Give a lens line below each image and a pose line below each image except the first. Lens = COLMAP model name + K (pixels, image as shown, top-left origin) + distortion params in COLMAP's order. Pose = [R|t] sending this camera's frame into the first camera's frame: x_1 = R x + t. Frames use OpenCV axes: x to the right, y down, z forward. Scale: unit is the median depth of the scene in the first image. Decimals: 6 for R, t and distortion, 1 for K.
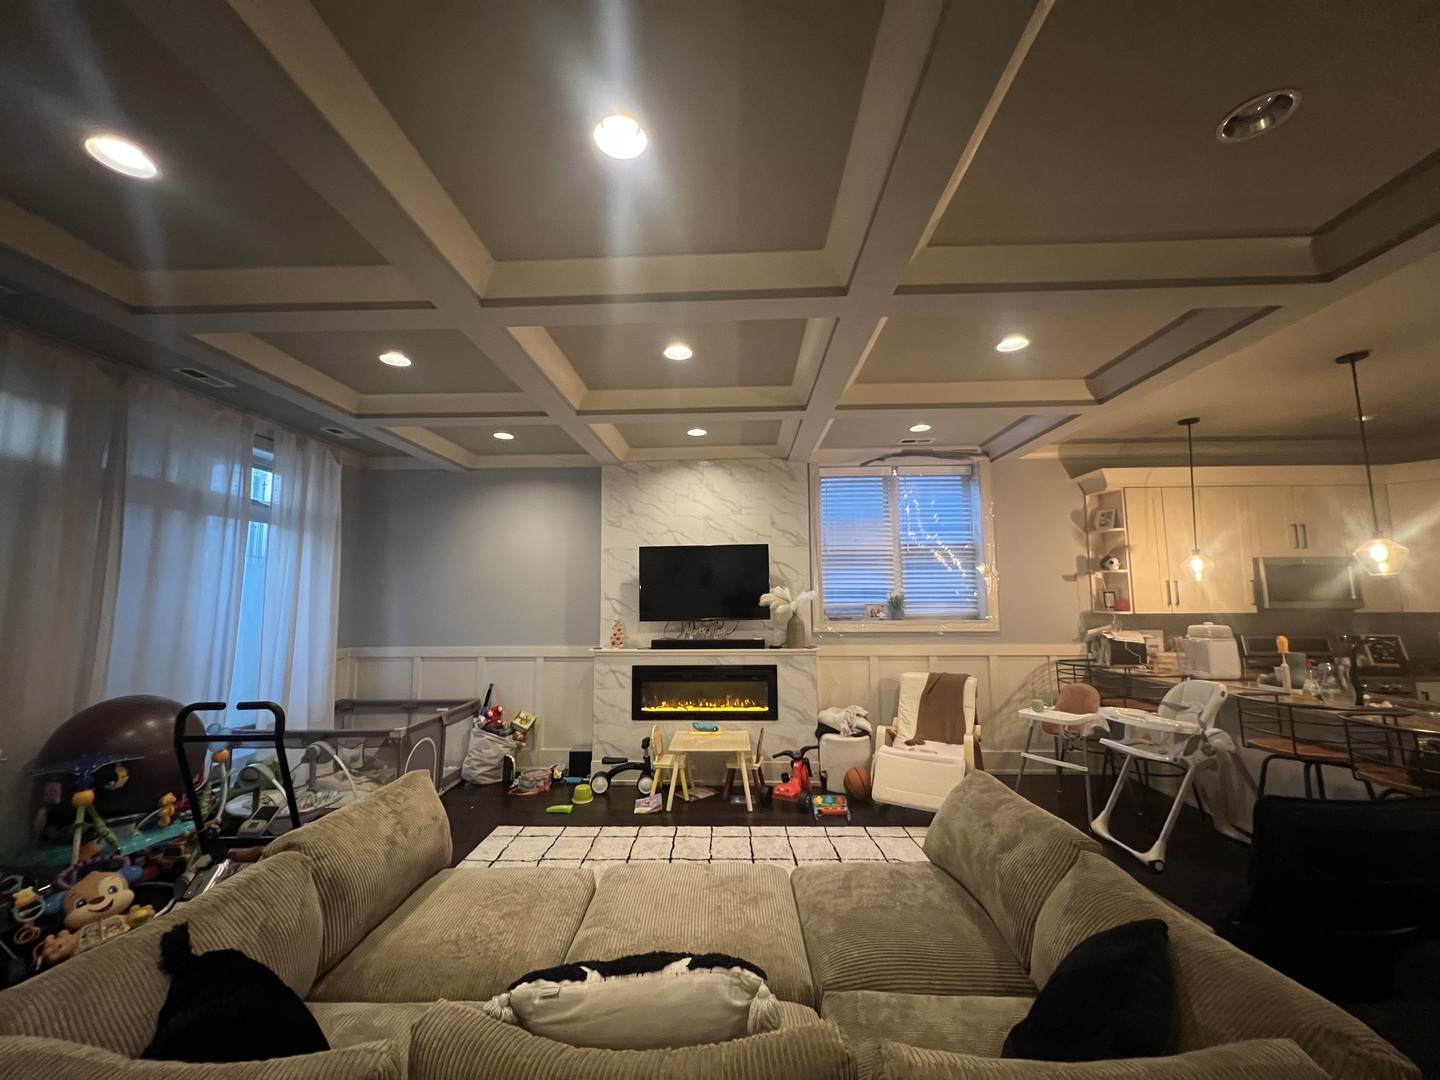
lens RADIAL K [[572.5, 0, 720.0], [0, 572.5, 540.0], [0, 0, 1]] dist [-0.000076, -0.000231]
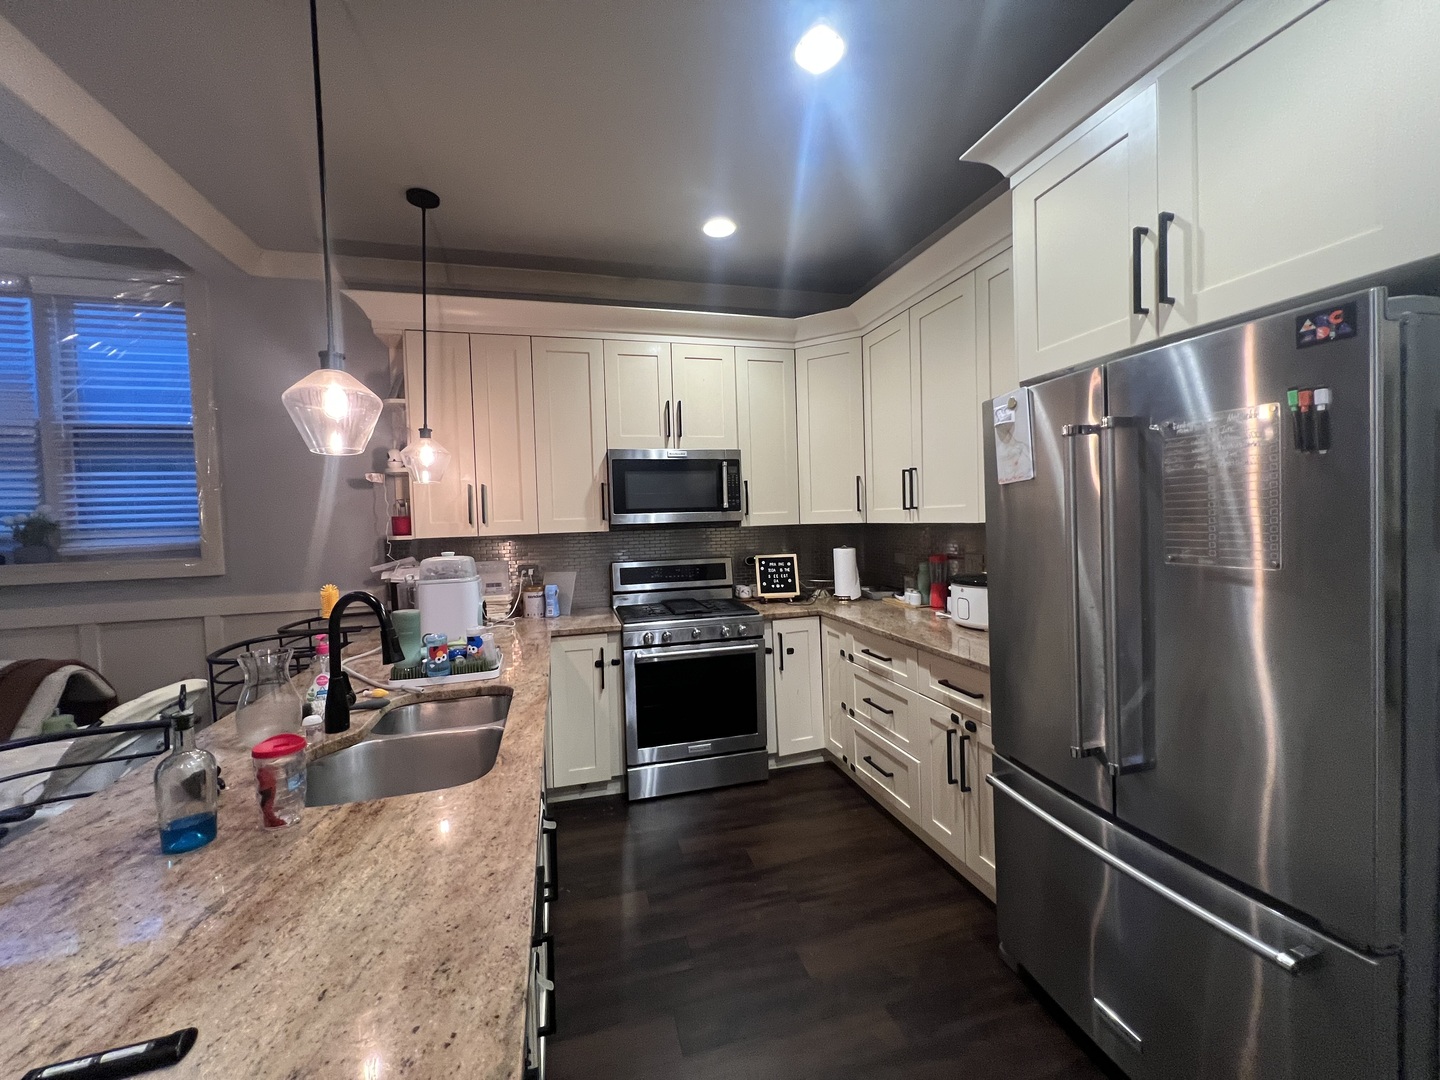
lens RADIAL K [[572.5, 0, 720.0], [0, 572.5, 540.0], [0, 0, 1]] dist [-0.000076, -0.000231]
pose [[0.950875, -0.037425, 0.307304, 0.789618], [-0.007164, 0.989740, 0.142700, 0.036325], [-0.309491, -0.137891, 0.940851, 0.293659]]
